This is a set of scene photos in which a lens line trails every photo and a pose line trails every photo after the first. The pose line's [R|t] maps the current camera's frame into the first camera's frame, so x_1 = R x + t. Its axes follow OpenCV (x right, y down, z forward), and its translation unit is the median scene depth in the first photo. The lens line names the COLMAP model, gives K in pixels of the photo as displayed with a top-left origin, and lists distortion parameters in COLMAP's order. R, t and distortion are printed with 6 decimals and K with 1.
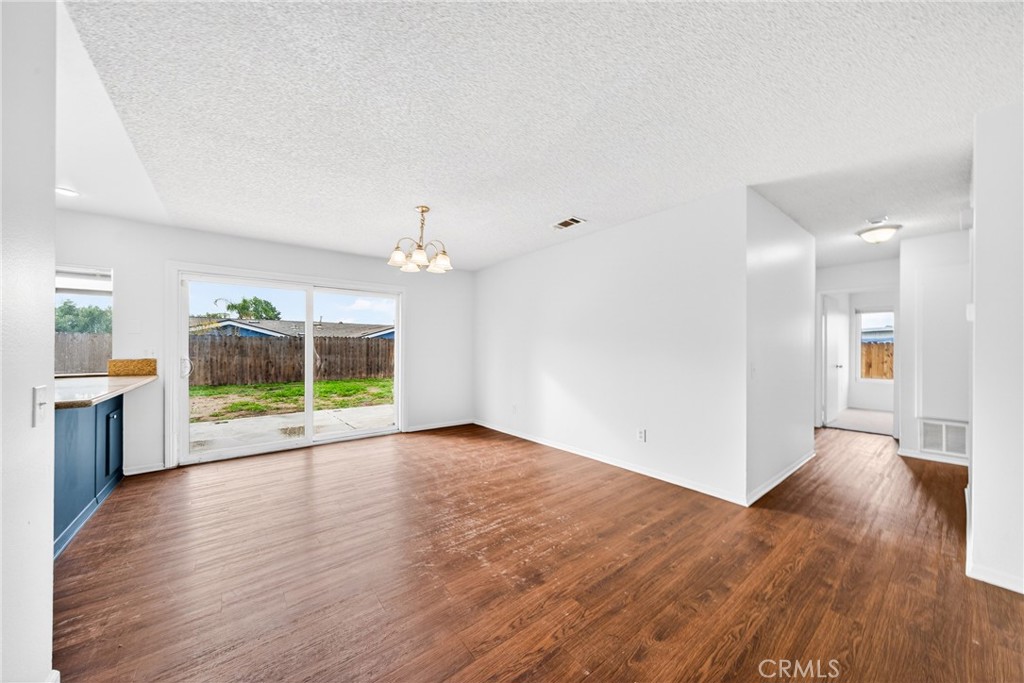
lens RADIAL K [[356.7, 0, 506.3], [0, 356.7, 346.3], [0, 0, 1]] dist [-0.006316, 0.002784]
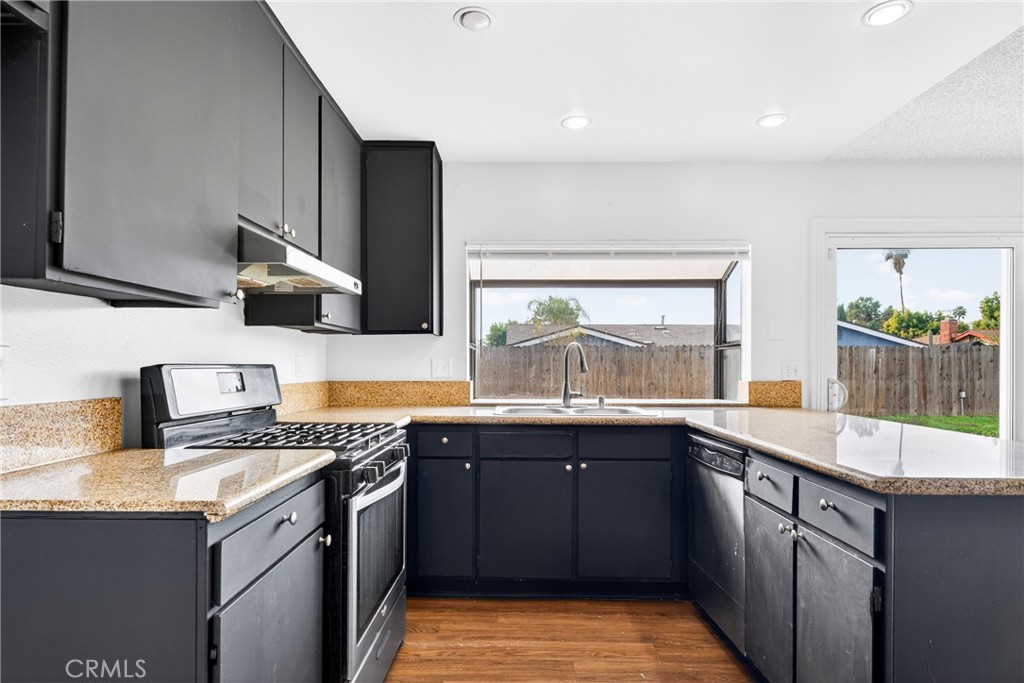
lens RADIAL K [[554.3, 0, 487.9], [0, 554.3, 365.4], [0, 0, 1]] dist [-0.012562, -0.000086]
pose [[0.769093, 0.003014, -0.639130, -0.913821], [0.002390, 0.999968, 0.007592, -0.000185], [0.639133, -0.007367, 0.769061, -0.089111]]
